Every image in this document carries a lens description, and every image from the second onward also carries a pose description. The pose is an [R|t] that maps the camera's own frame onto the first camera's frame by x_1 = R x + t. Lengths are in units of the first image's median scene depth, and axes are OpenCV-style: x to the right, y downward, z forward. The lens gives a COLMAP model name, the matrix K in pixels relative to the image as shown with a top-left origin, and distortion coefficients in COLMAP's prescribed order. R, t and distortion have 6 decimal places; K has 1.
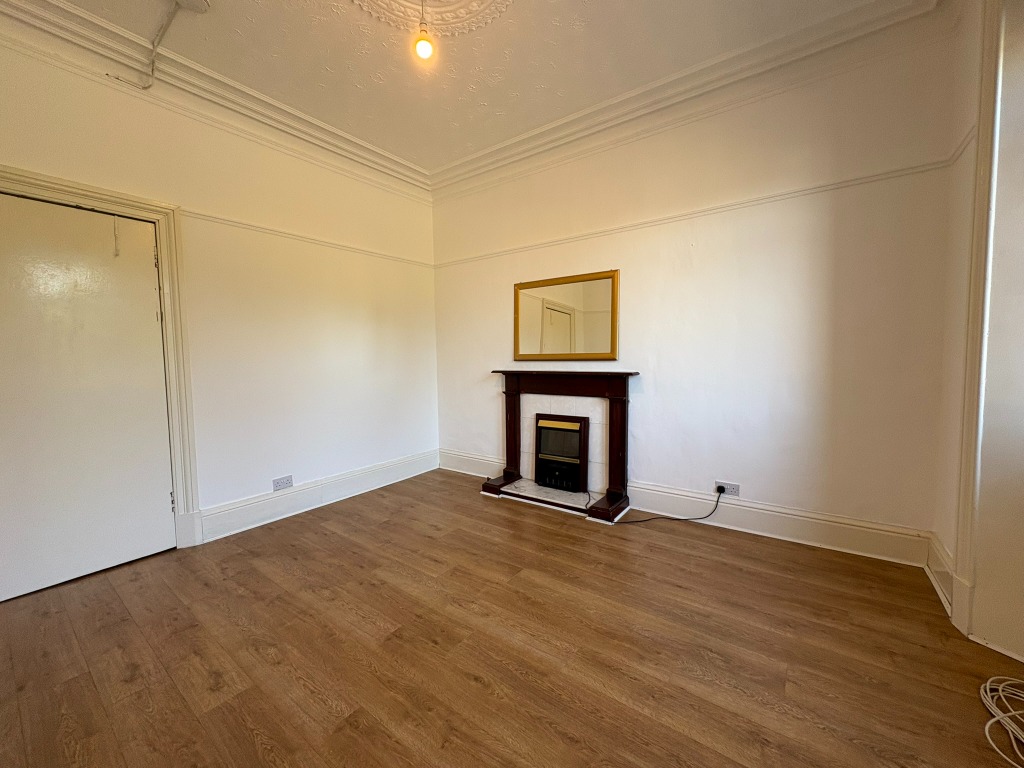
lens RADIAL K [[405.2, 0, 511.7], [0, 405.2, 381.5], [0, 0, 1]] dist [0.000321, -0.000087]
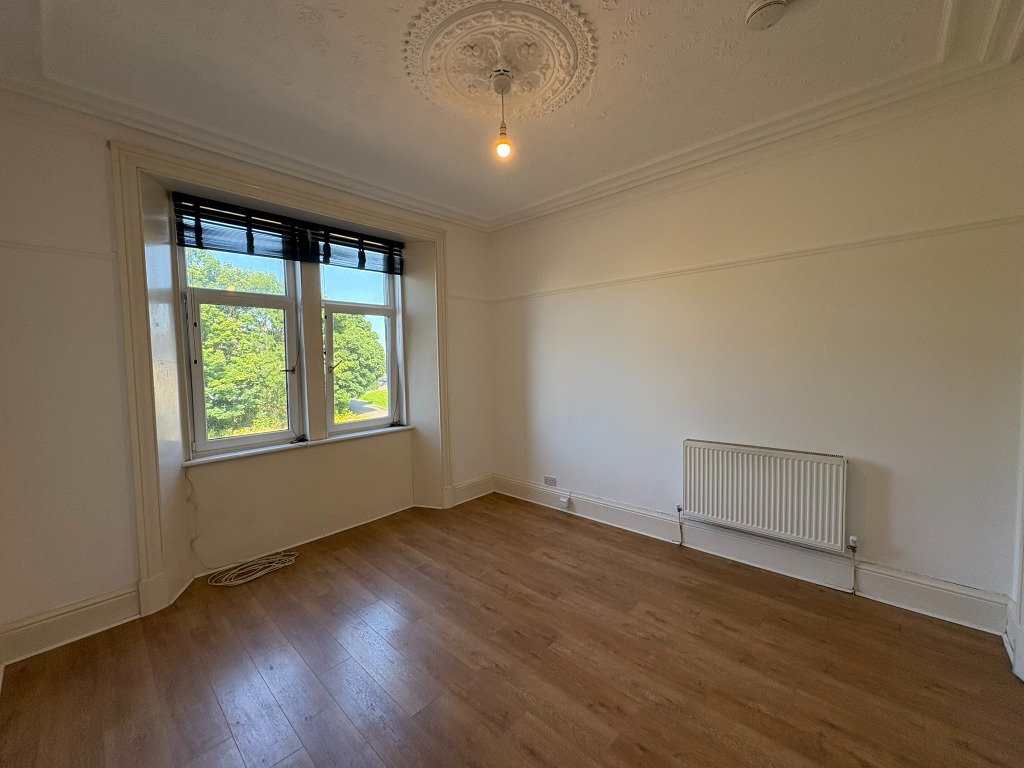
lens RADIAL K [[405.2, 0, 512.0], [0, 405.2, 382.2], [0, 0, 1]] dist [0.000321, -0.000087]
pose [[-0.993182, 0.034329, 0.111406, -0.331947], [0.046929, 0.992540, 0.112528, -0.294178], [-0.106712, 0.116989, -0.987383, 2.112033]]
